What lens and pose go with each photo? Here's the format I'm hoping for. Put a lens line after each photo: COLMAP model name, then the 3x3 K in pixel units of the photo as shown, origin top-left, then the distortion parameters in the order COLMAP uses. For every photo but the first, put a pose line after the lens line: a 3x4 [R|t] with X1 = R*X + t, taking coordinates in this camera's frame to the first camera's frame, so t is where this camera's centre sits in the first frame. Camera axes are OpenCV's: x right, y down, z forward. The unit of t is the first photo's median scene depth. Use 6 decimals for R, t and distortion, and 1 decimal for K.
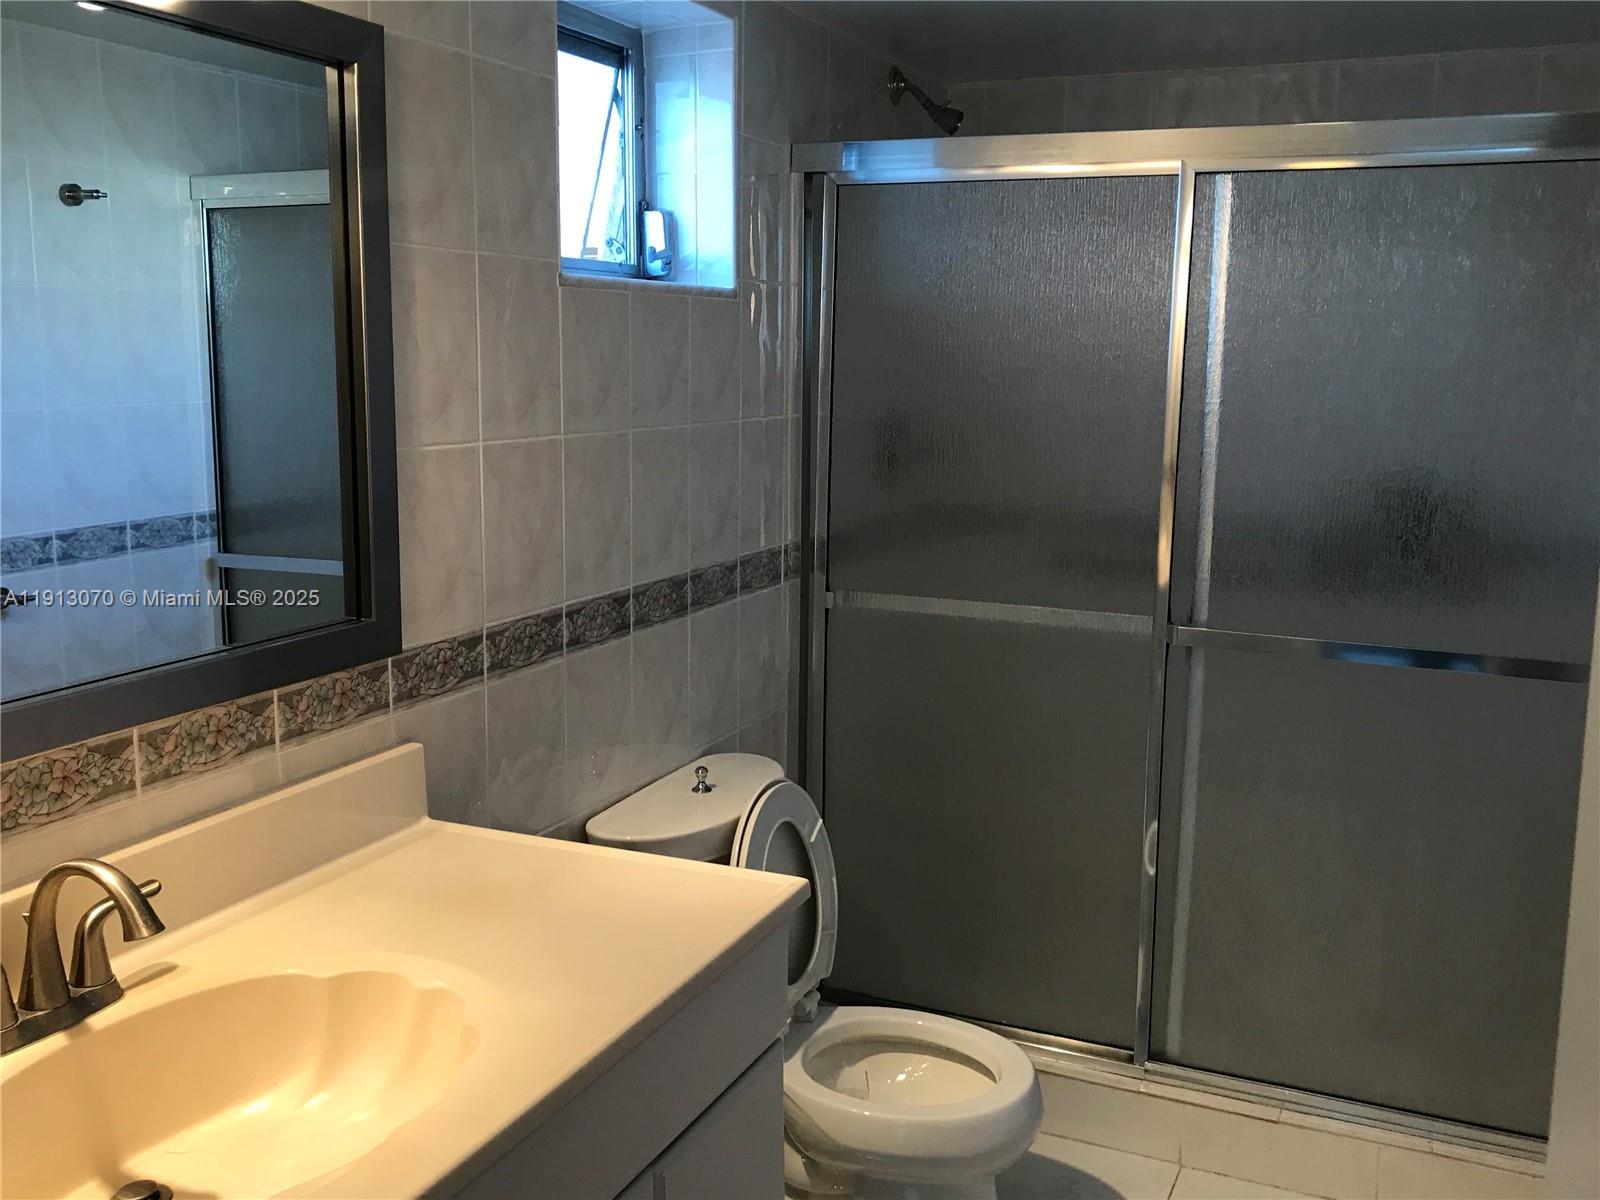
lens RADIAL K [[1521.3, 0, 799.0], [0, 1521.3, 598.2], [0, 0, 1]] dist [-0.012775, 0.000000]
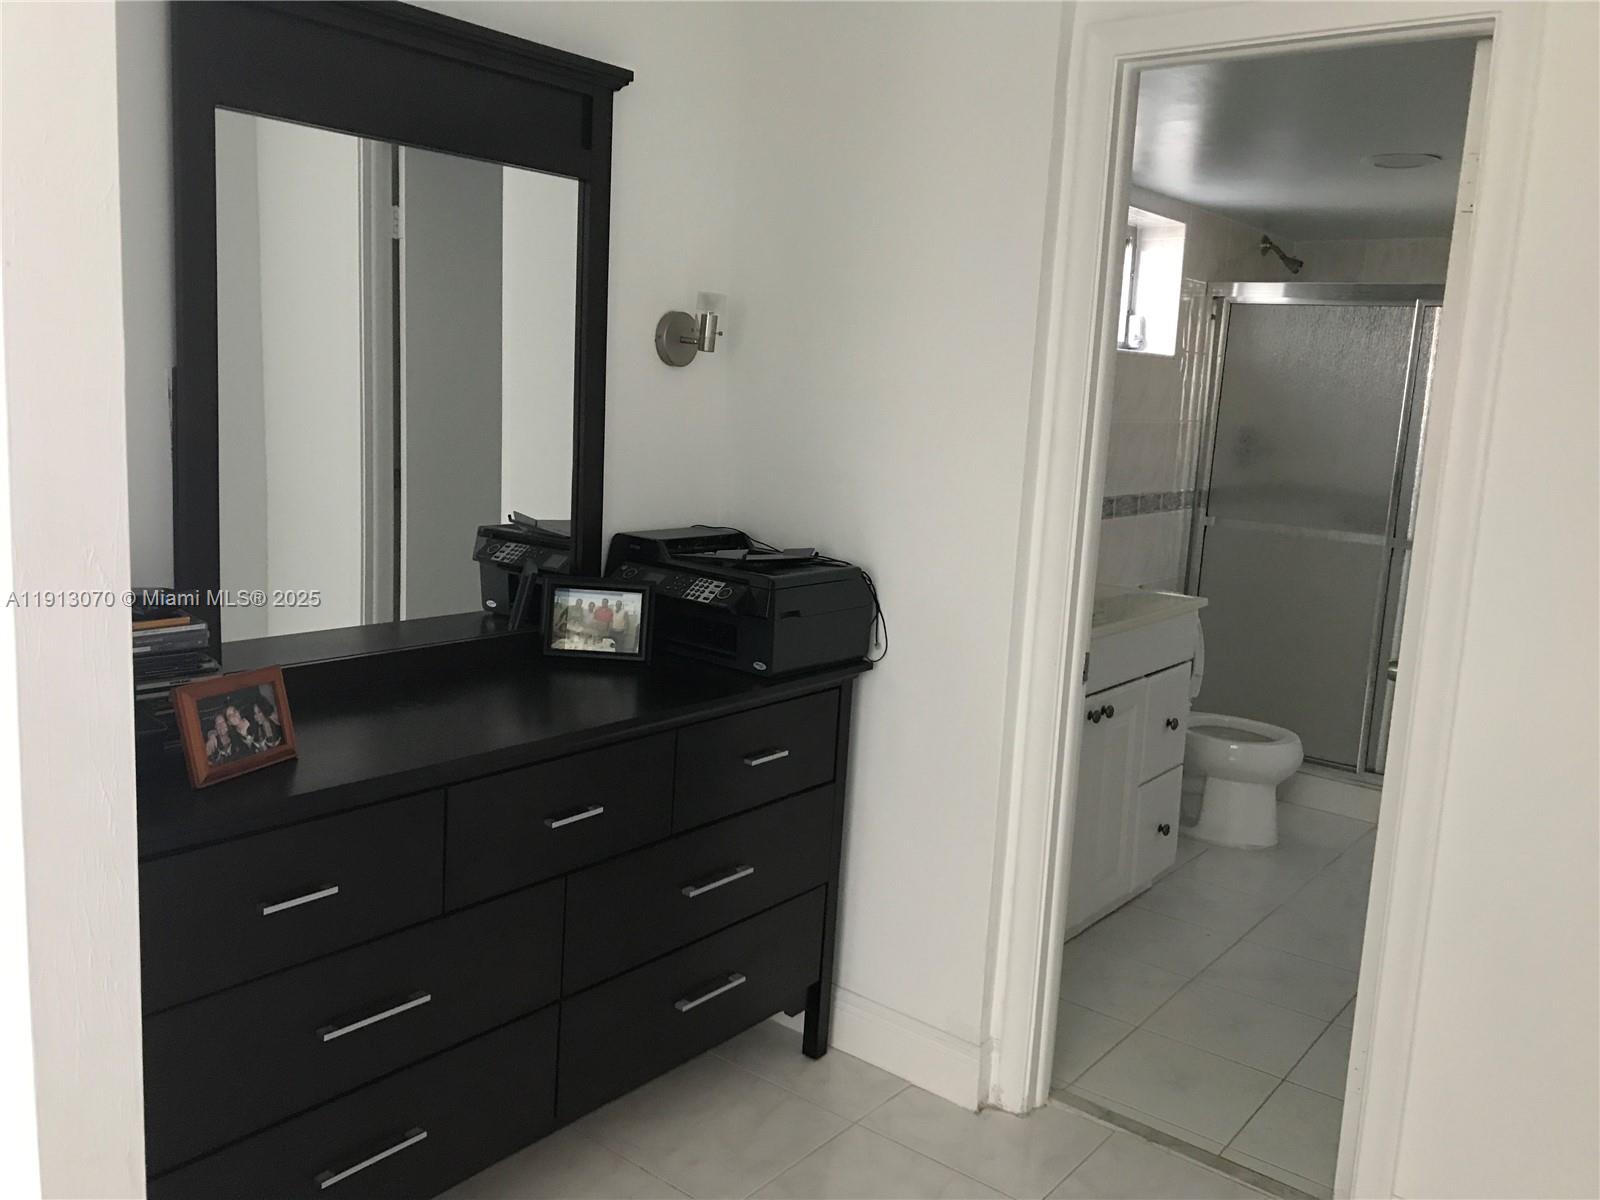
lens RADIAL K [[1308.9, 0, 801.0], [0, 1308.9, 600.7], [0, 0, 1]] dist [-0.000236, -0.001168]
pose [[0.967075, 0.079249, -0.241836, -0.068246], [-0.083291, 0.996504, -0.006522, 0.155784], [0.240474, 0.026450, 0.970295, -0.715332]]
